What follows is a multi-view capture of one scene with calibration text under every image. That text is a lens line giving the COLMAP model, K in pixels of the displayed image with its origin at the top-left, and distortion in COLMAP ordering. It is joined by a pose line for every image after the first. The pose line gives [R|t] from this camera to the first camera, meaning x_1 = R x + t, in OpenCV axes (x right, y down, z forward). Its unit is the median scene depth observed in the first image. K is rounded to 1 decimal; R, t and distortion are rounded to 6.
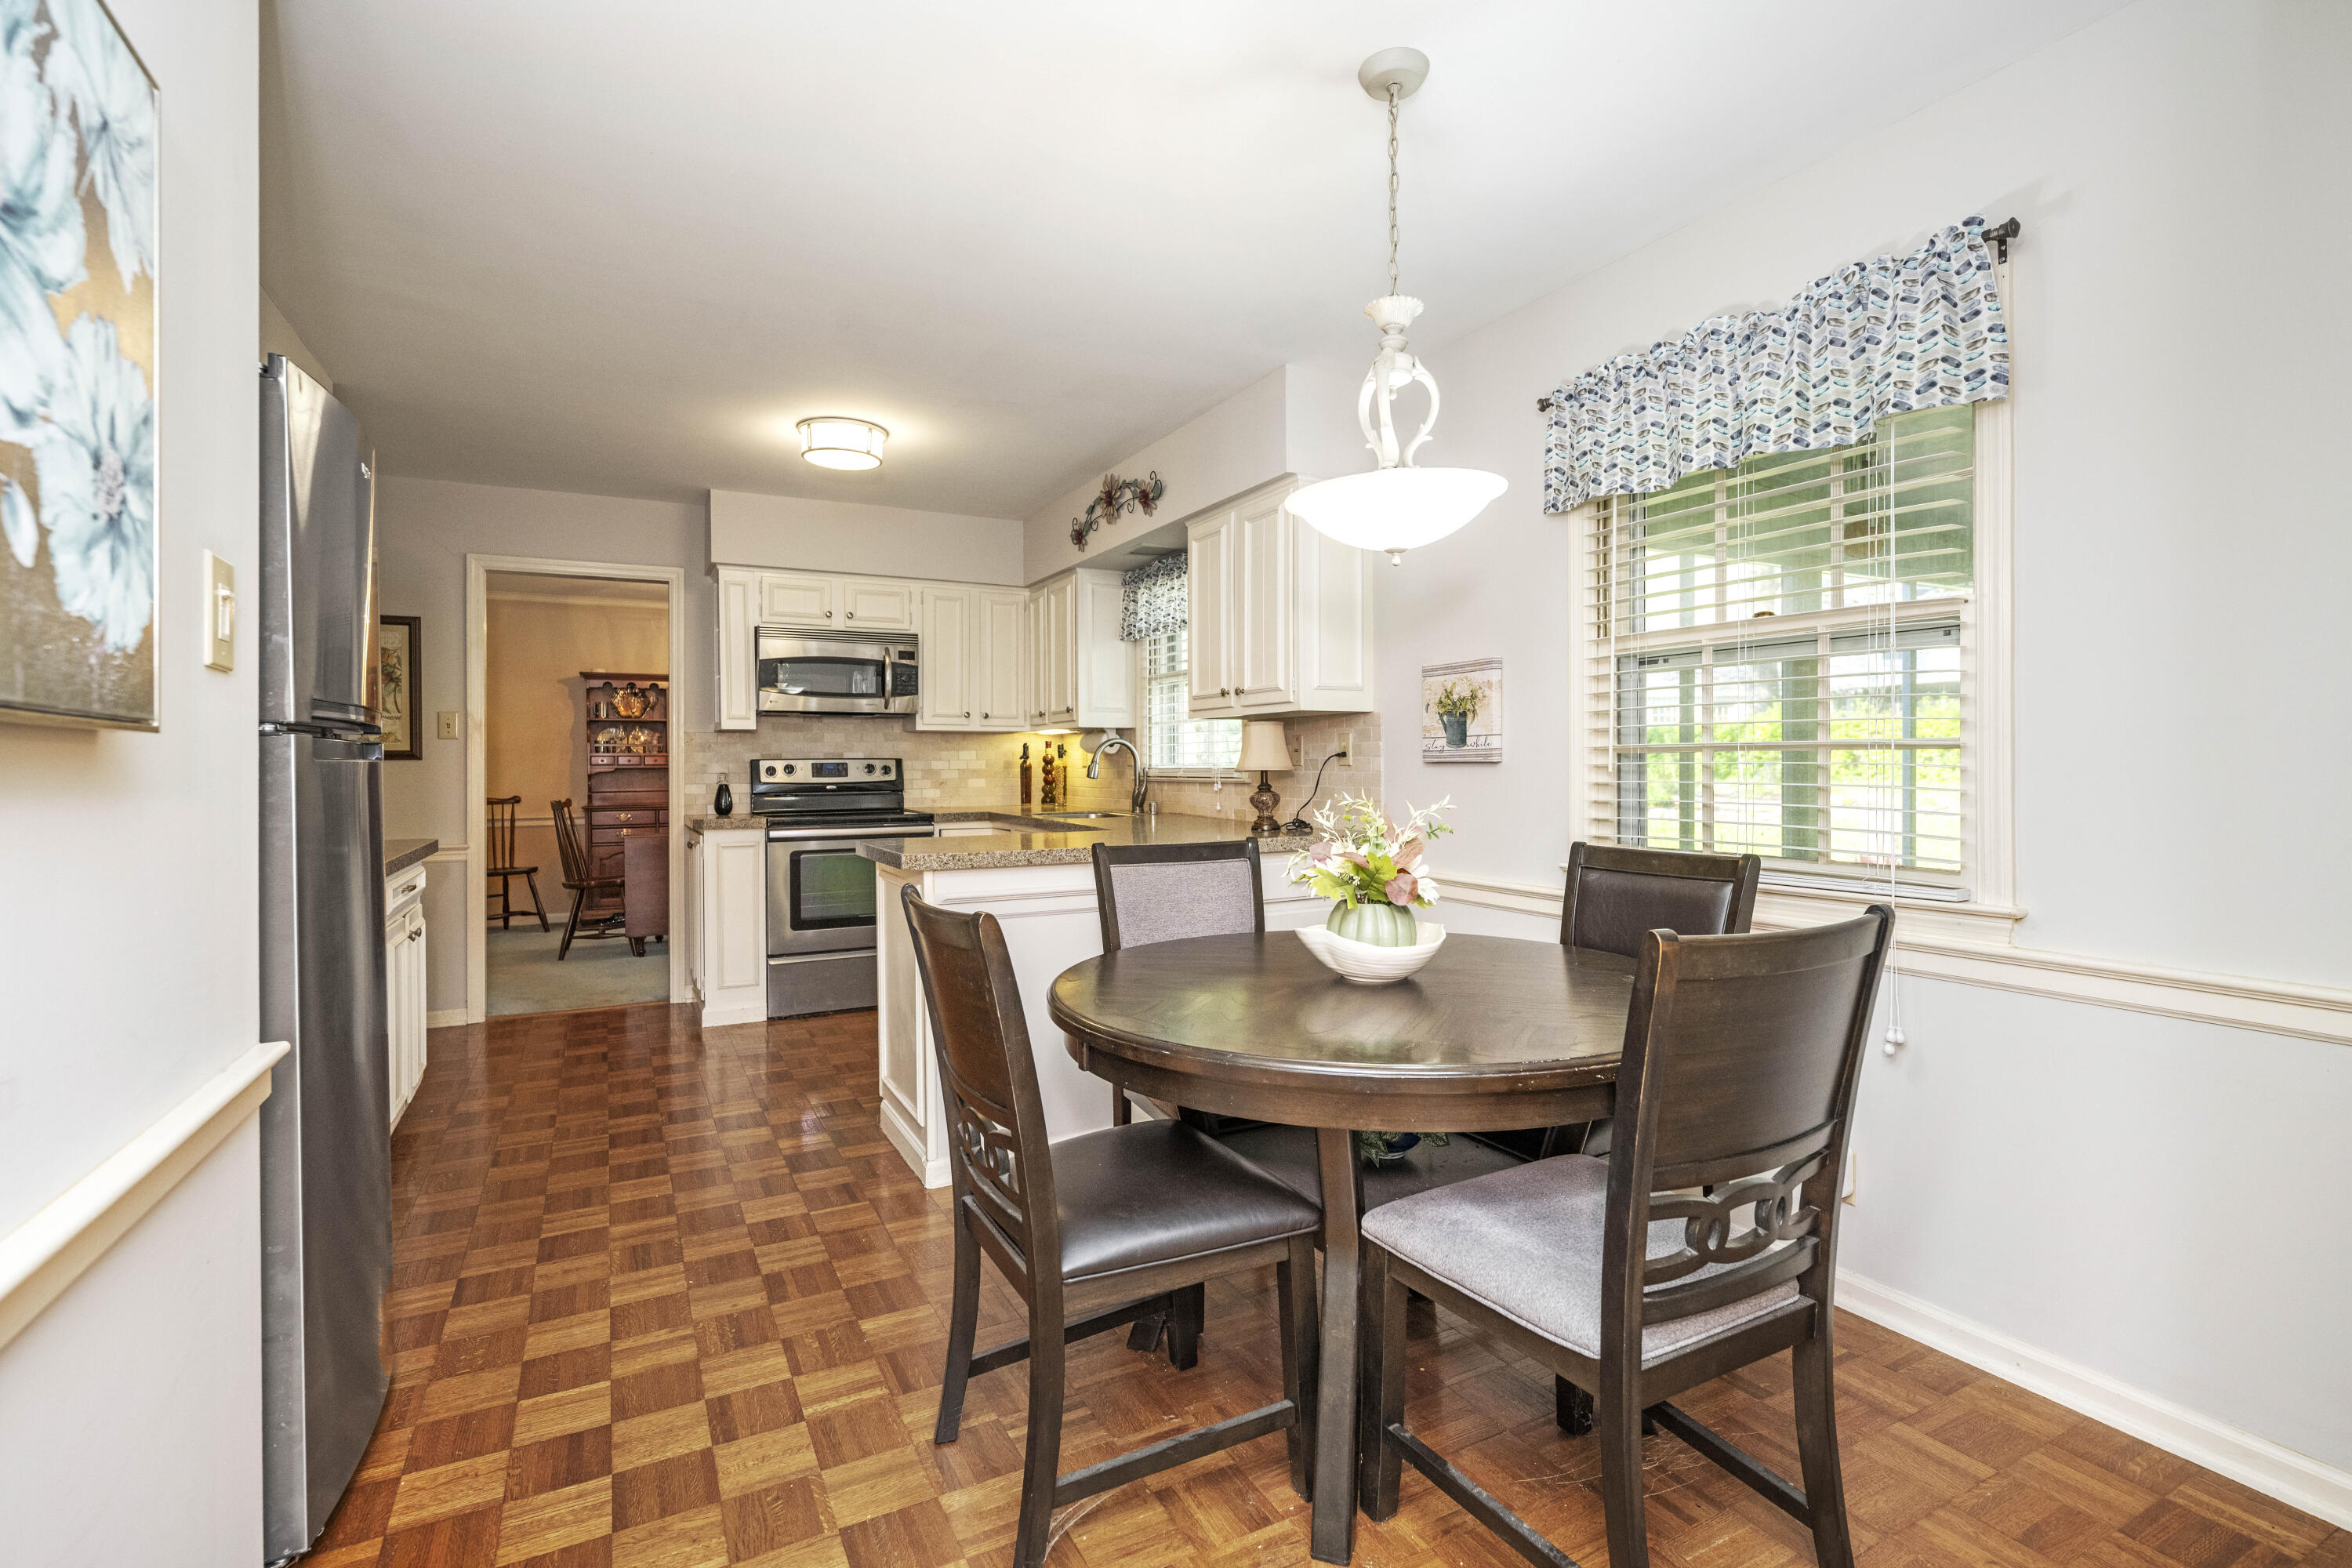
lens RADIAL K [[1082.6, 0, 1168.8], [0, 1082.6, 764.8], [0, 0, 1]] dist [0.001193, 0.000069]
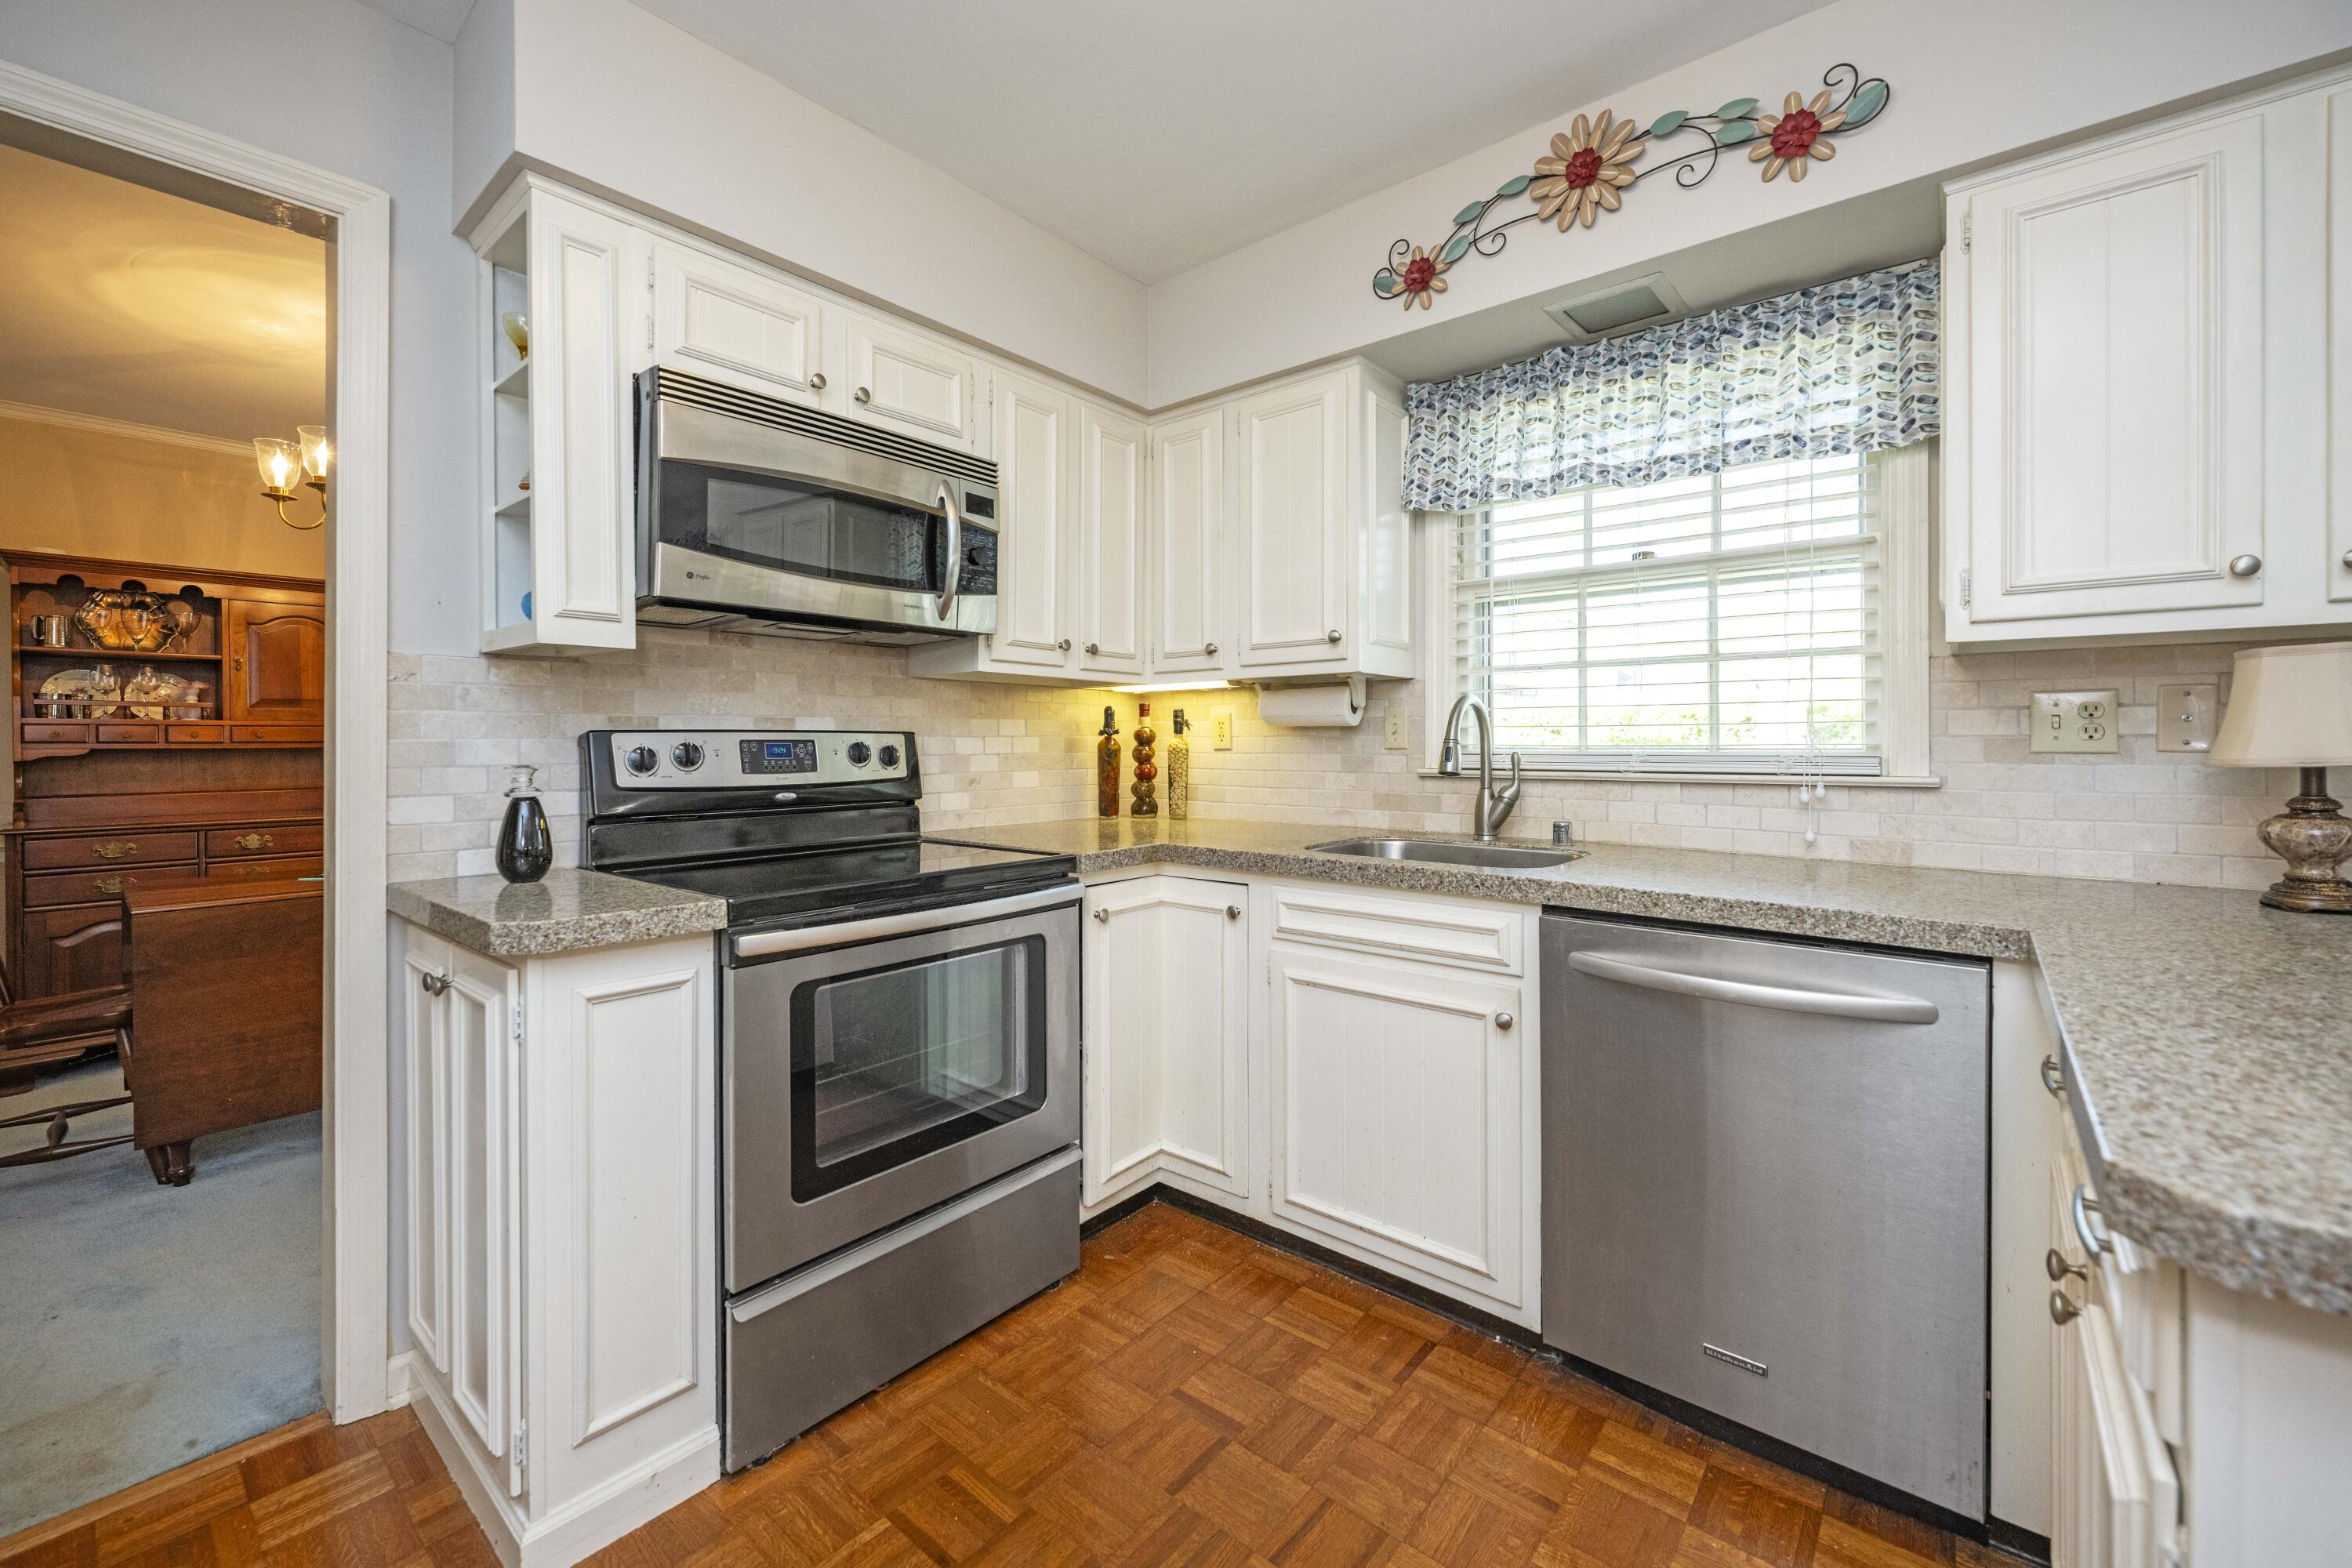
lens RADIAL K [[955.4, 0, 1172.6], [0, 955.4, 744.1], [0, 0, 1]] dist [-0.000471, 0.000119]
pose [[0.925745, 0.003394, 0.378133, -0.330716], [-0.003263, 0.999994, -0.000988, -0.000545], [-0.378135, -0.000319, 0.925751, 0.618144]]
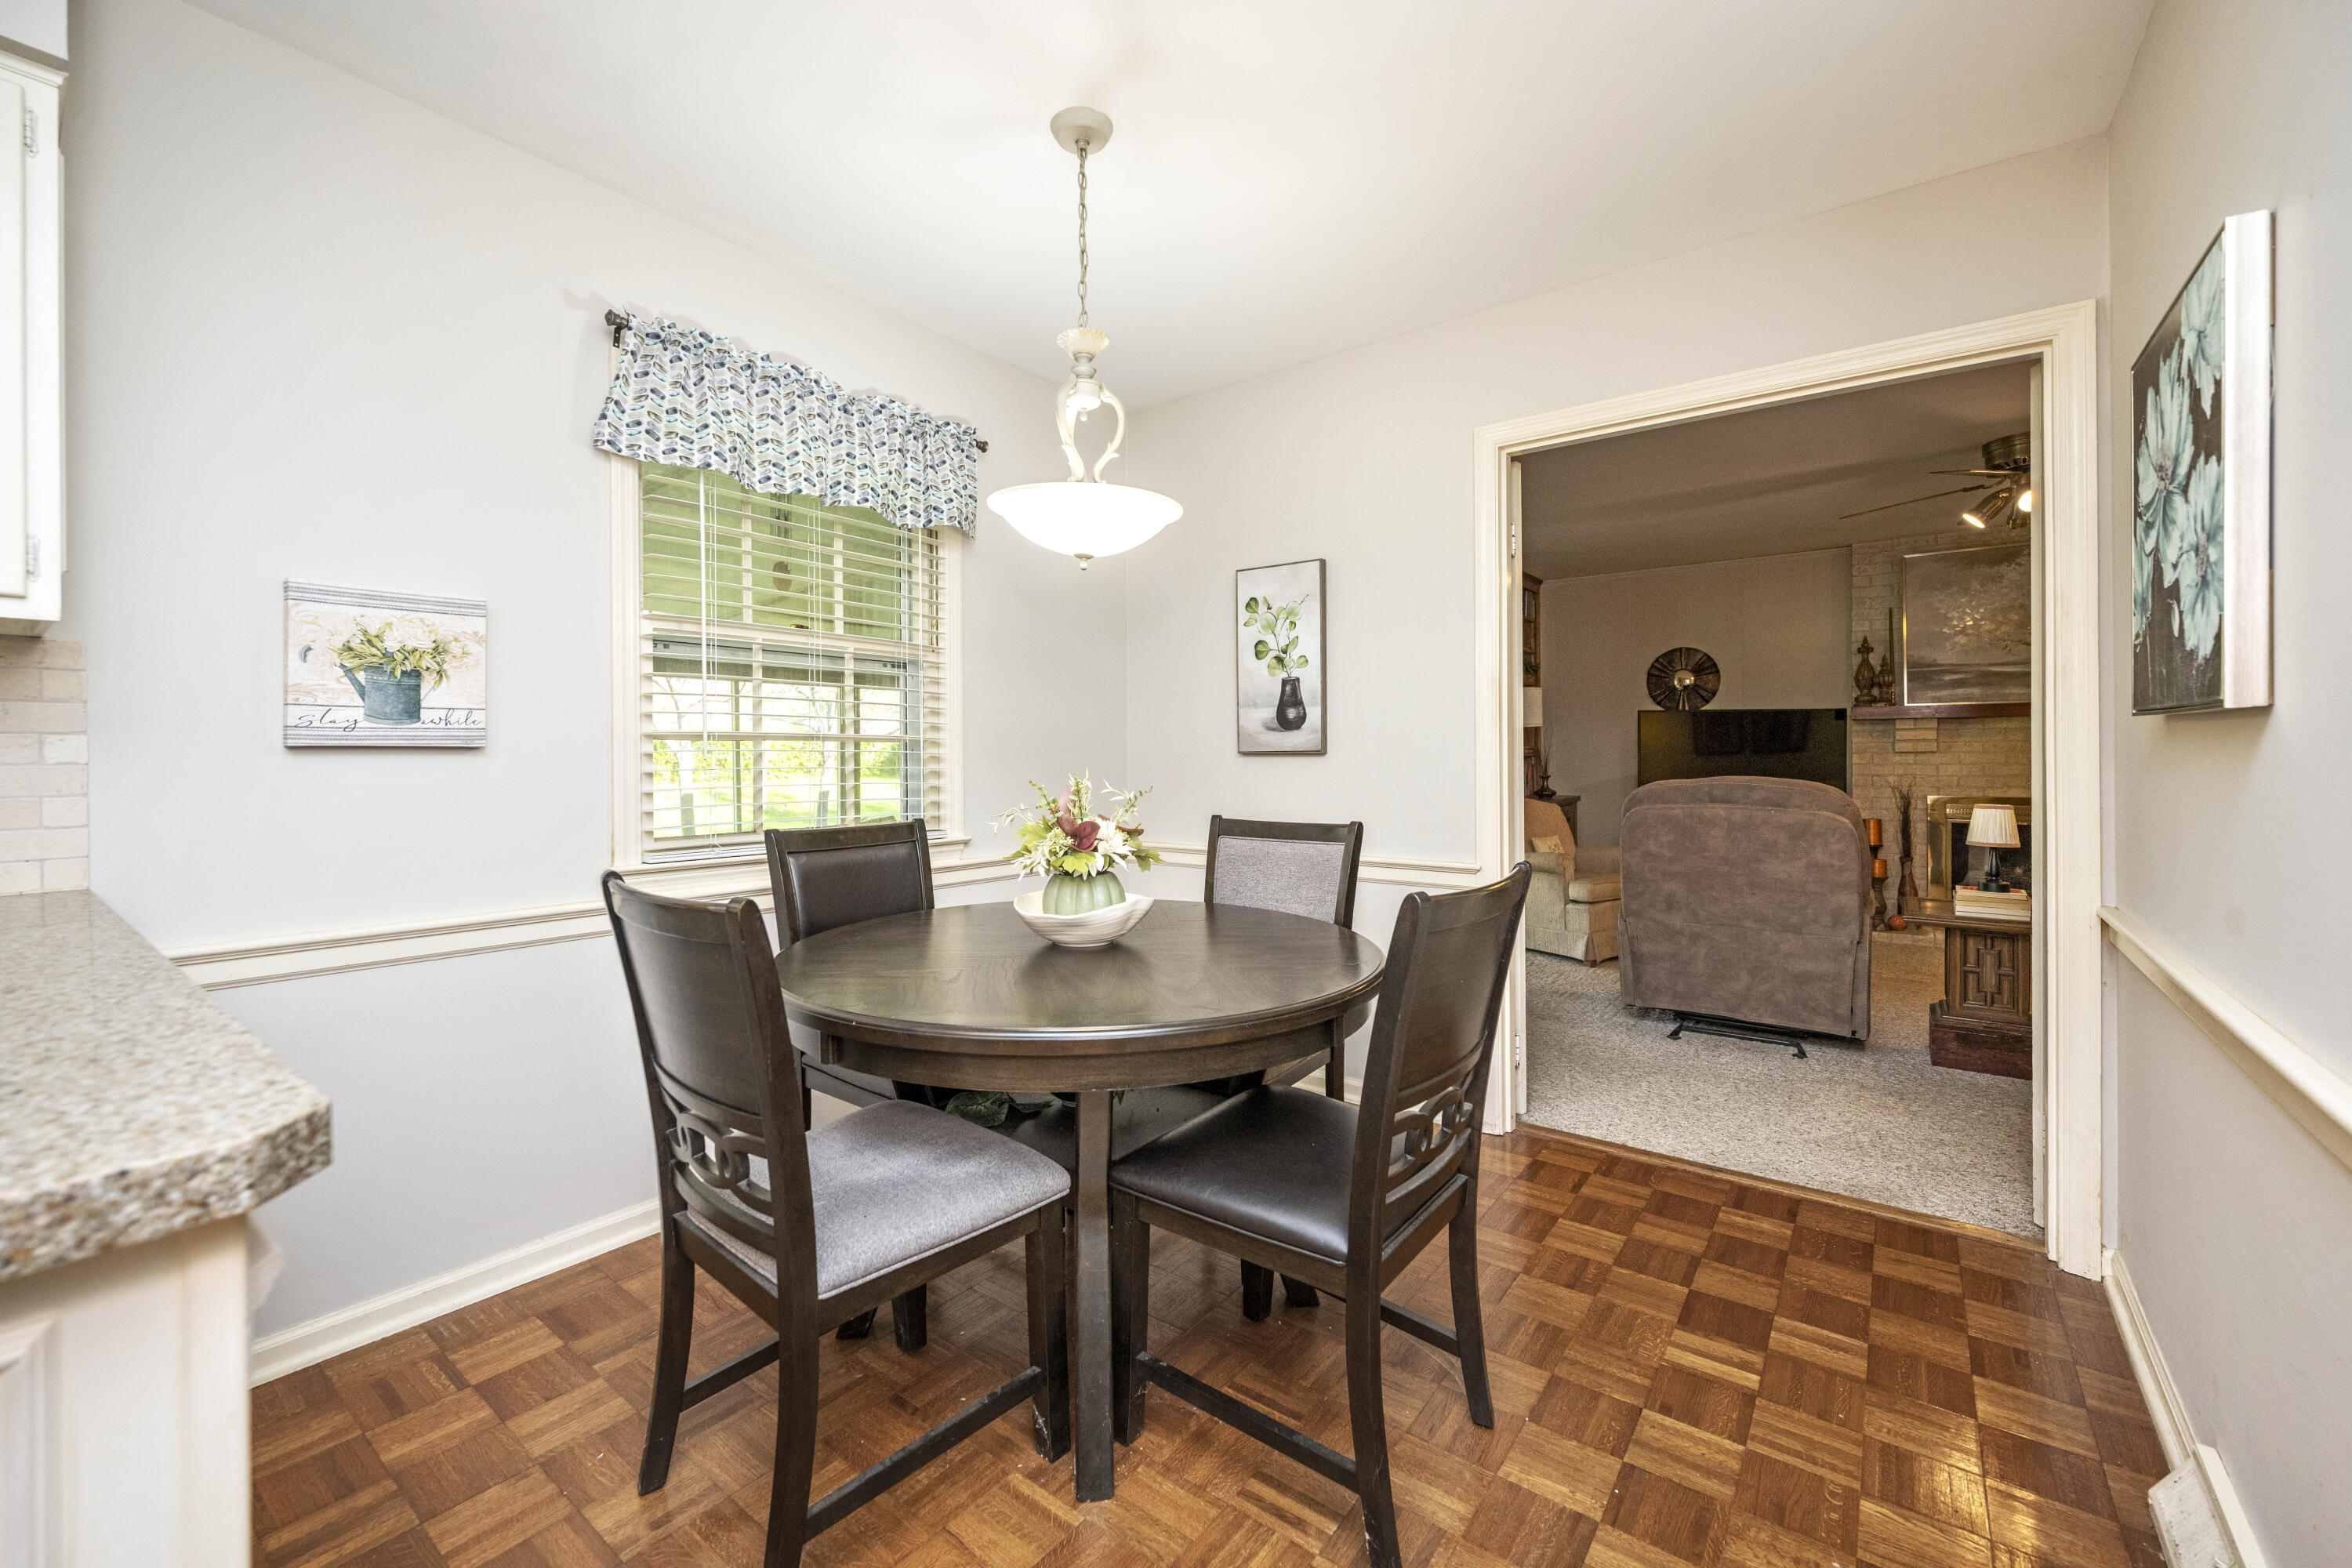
lens RADIAL K [[949.7, 0, 1165.2], [0, 949.7, 760.2], [0, 0, 1]] dist [-0.001912, -0.000086]
pose [[-0.417801, -0.000025, 0.908539, -0.276156], [0.003939, 0.999991, 0.001839, 0.004112], [-0.908530, 0.004347, -0.417797, 0.513511]]
